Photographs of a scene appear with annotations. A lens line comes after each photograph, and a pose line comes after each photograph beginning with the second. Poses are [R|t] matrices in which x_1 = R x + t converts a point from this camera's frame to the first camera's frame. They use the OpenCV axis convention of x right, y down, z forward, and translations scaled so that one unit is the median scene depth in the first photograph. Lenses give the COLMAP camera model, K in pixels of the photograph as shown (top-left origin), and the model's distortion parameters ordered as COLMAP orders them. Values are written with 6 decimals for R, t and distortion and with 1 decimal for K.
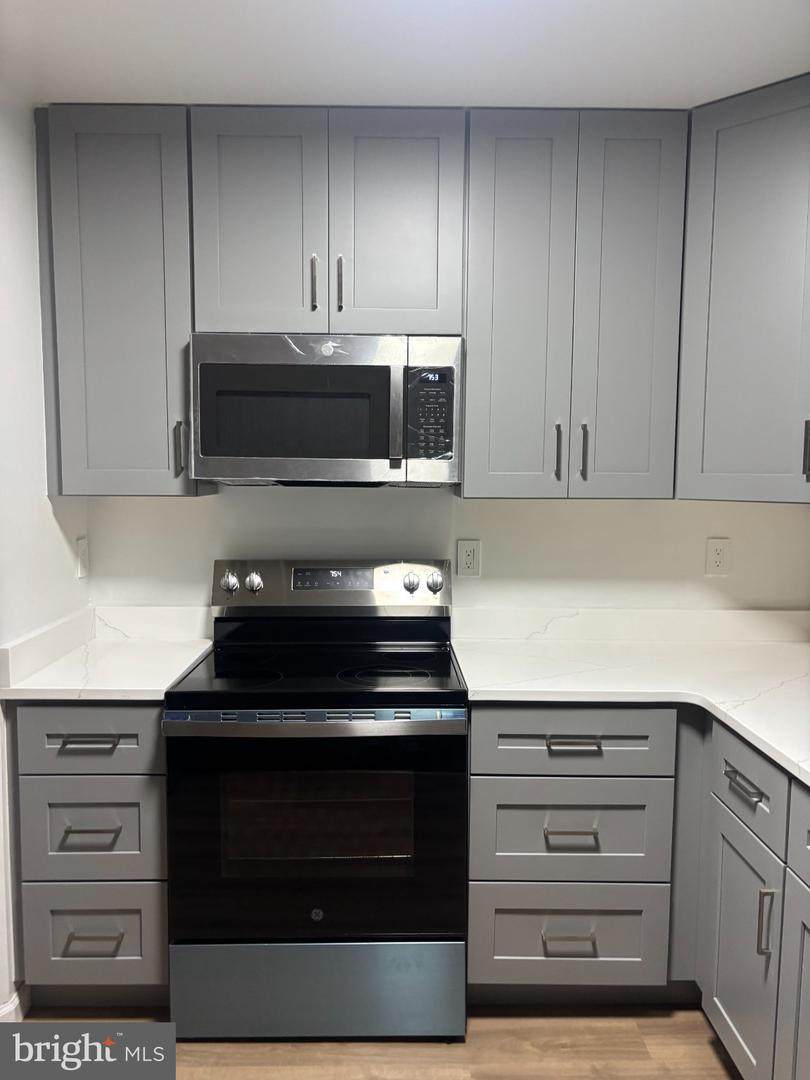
lens RADIAL K [[811.8, 0, 399.3], [0, 811.8, 539.3], [0, 0, 1]] dist [0.029718, -0.001131]
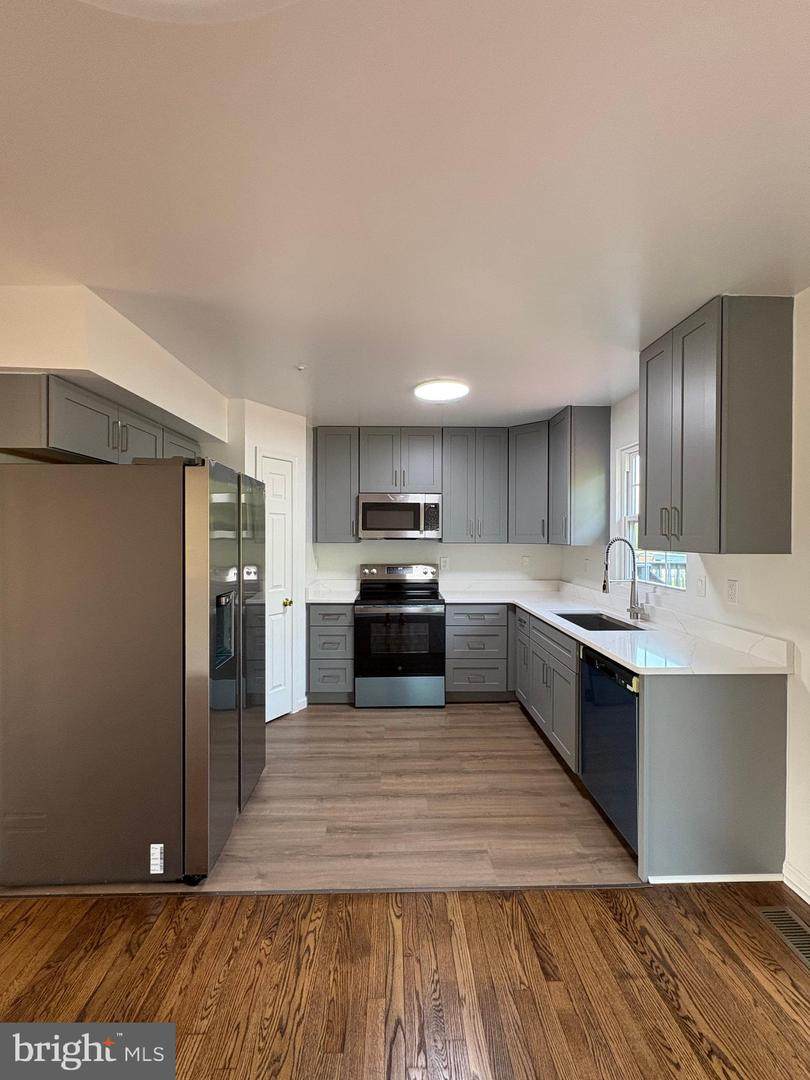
lens RADIAL K [[475.6, 0, 410.6], [0, 475.6, 537.3], [0, 0, 1]] dist [0.000028, 0.000015]
pose [[0.999822, -0.004567, 0.018294, -0.085352], [0.006095, 0.996418, -0.084346, 0.089398], [-0.017843, 0.084442, 0.996269, -0.919674]]
